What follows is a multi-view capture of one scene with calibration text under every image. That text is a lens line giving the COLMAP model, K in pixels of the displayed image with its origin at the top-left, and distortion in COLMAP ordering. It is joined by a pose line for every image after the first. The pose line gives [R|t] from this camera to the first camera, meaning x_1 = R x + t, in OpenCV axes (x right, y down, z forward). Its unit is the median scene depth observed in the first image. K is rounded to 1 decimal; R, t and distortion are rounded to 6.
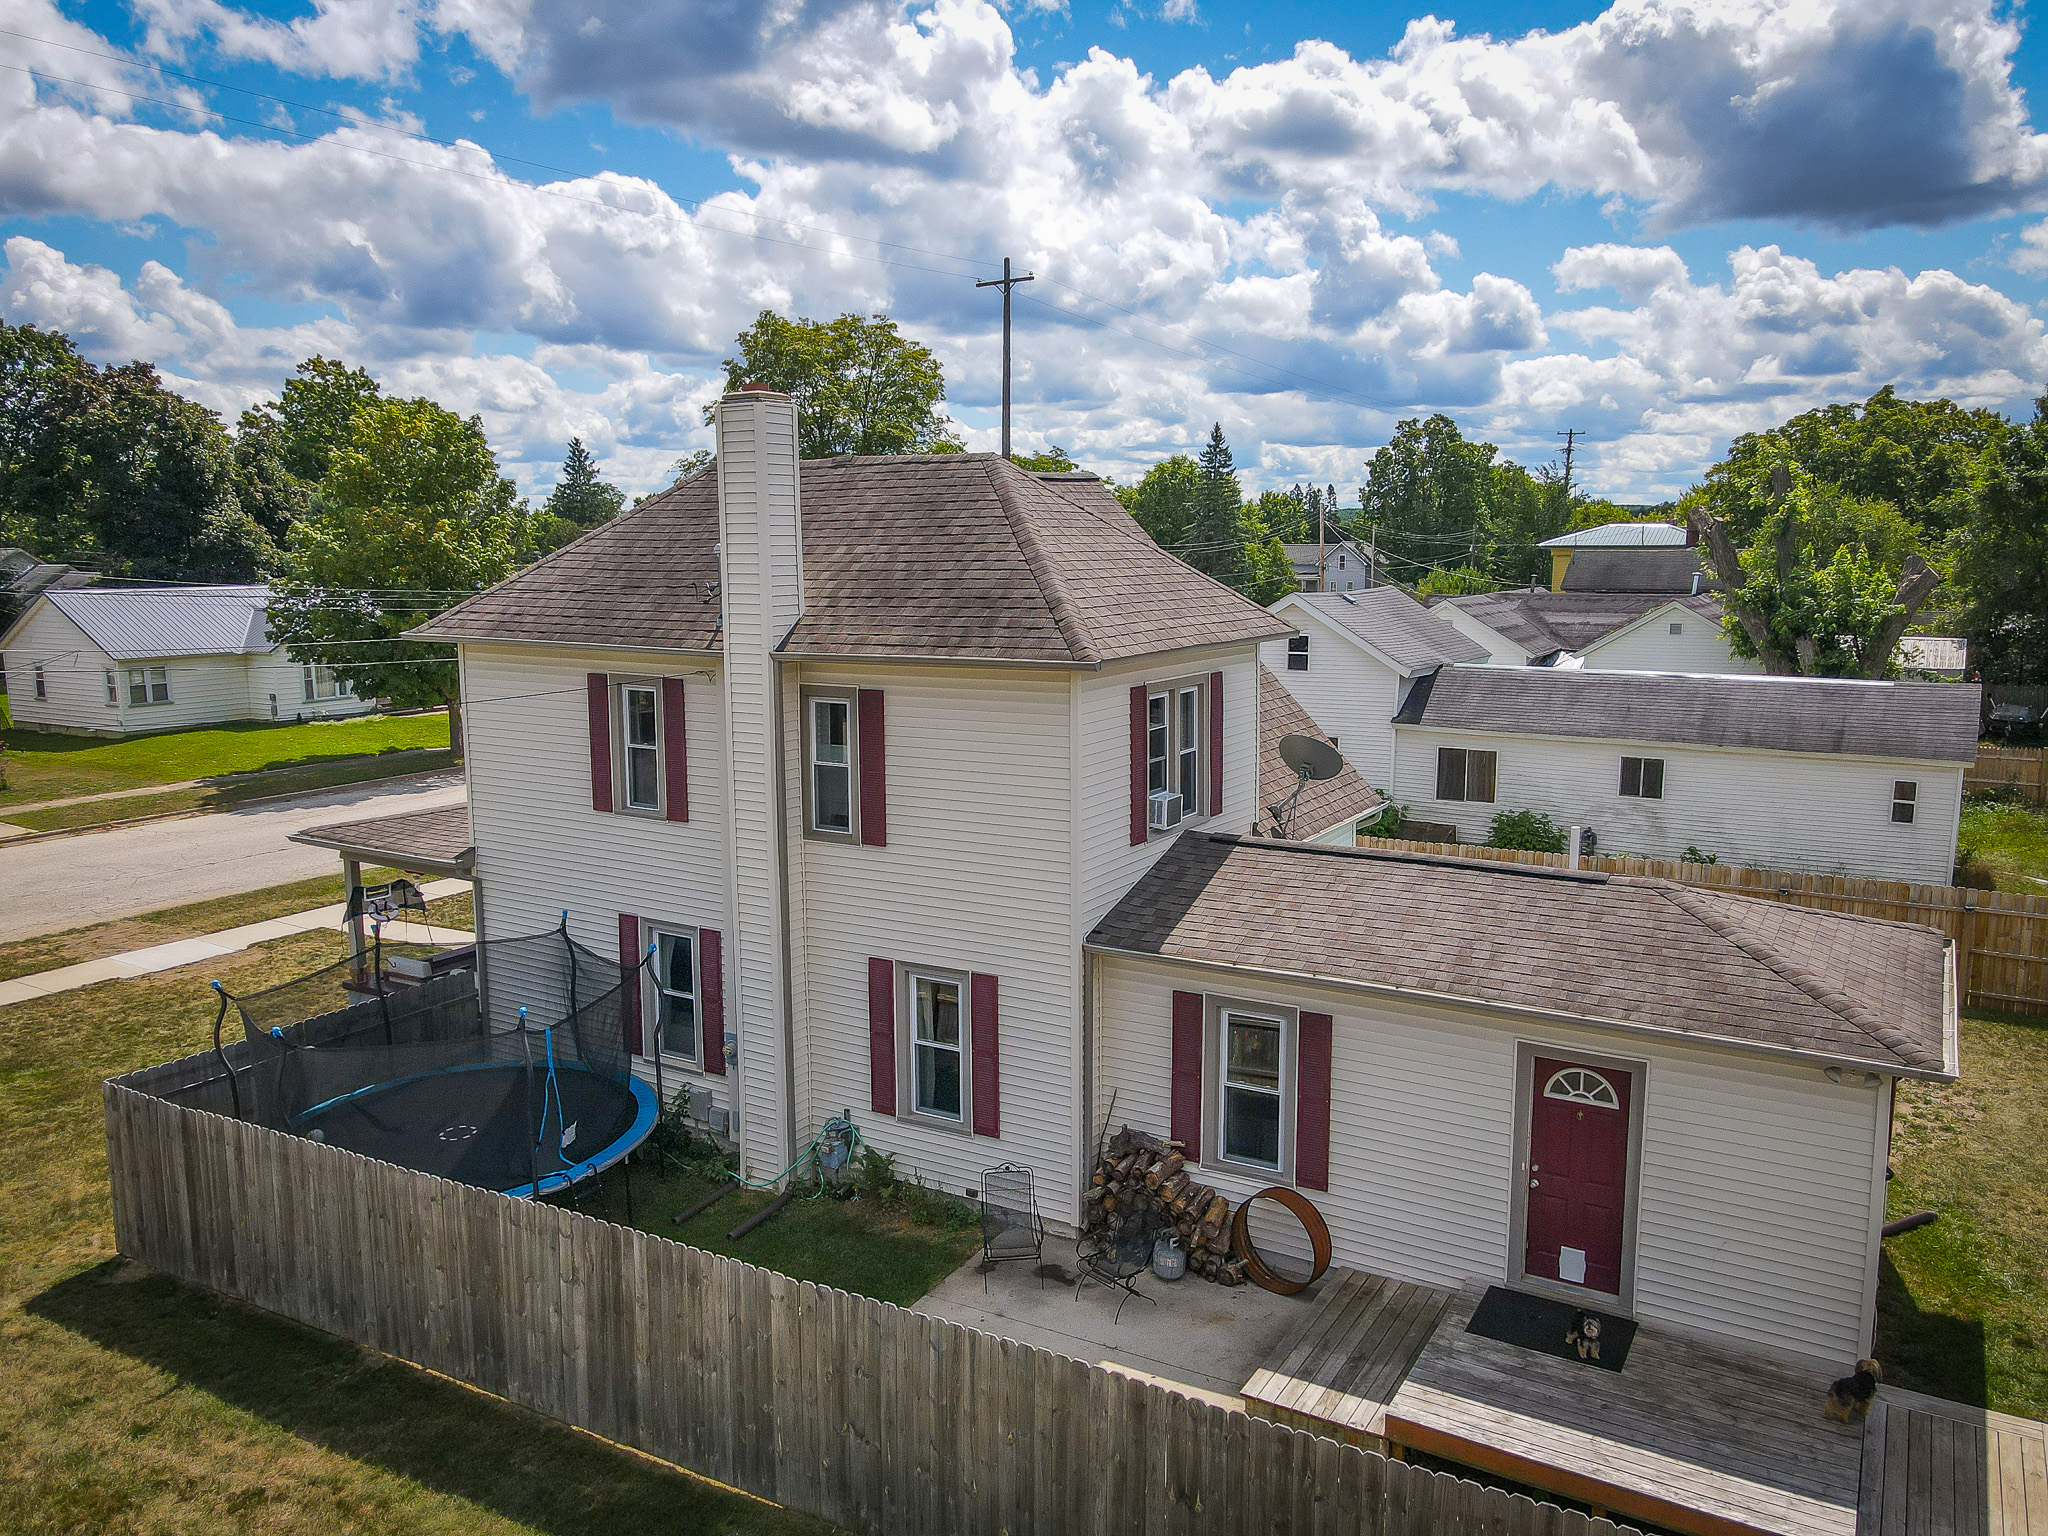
lens RADIAL K [[1498.5, 0, 1013.5], [0, 1498.5, 770.2], [0, 0, 1]] dist [0.000193, 0.025534]
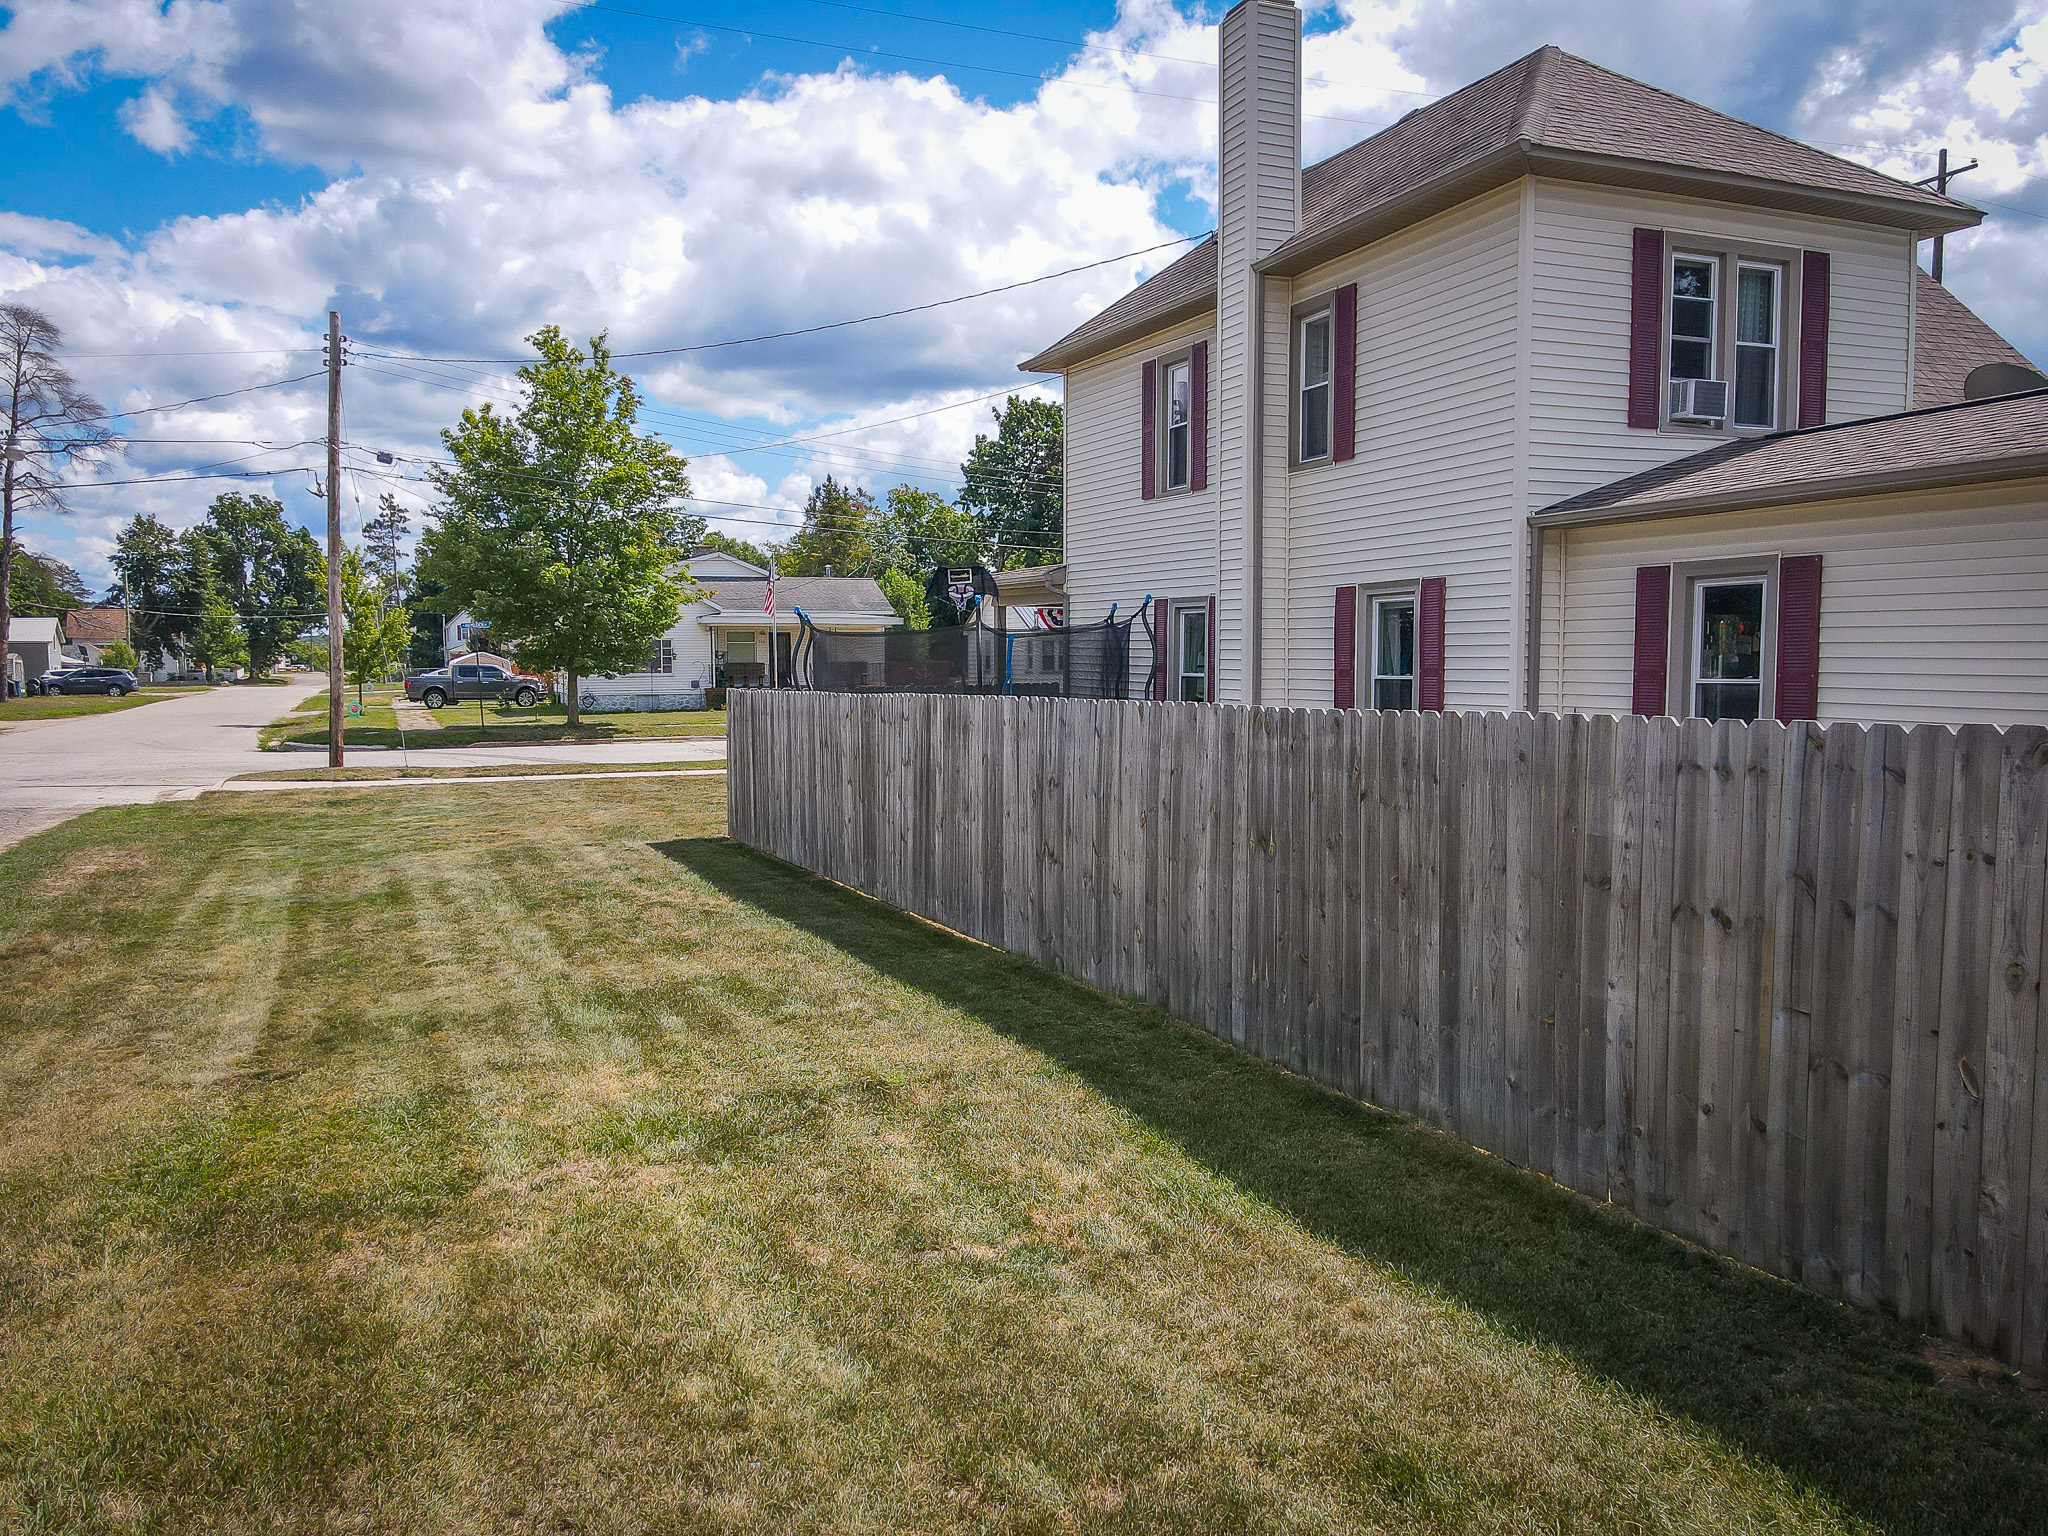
lens RADIAL K [[1505.1, 0, 1000.6], [0, 1505.1, 767.6], [0, 0, 1]] dist [0.006209, 0.000655]
pose [[0.805428, 0.044927, -0.590989, 0.281436], [-0.087130, 0.995265, -0.043085, 0.285668], [0.586255, 0.086195, 0.805528, 0.143431]]
